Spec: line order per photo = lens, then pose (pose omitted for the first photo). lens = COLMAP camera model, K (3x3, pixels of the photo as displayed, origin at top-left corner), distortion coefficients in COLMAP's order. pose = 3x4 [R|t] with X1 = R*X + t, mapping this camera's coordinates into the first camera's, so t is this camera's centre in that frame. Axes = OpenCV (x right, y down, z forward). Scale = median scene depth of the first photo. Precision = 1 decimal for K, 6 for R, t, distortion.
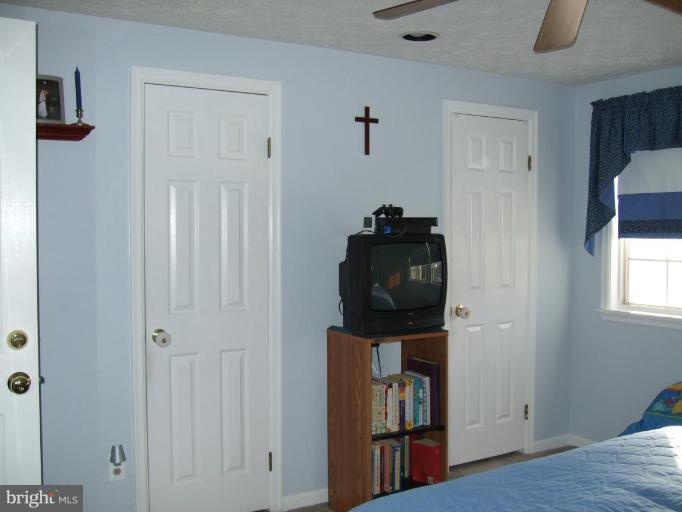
lens RADIAL K [[736.3, 0, 341.0], [0, 736.3, 256.0], [0, 0, 1]] dist [-0.096390, 0.000297]
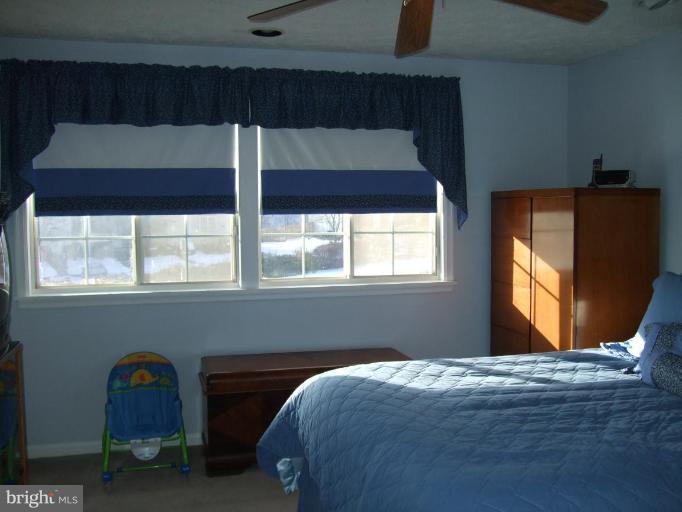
lens RADIAL K [[736.3, 0, 341.0], [0, 736.3, 256.0], [0, 0, 1]] dist [-0.096390, 0.000297]
pose [[0.287906, -0.074558, 0.954752, -0.417864], [0.048528, 0.996820, 0.063209, -0.016001], [-0.956428, 0.028134, 0.290609, 0.405591]]
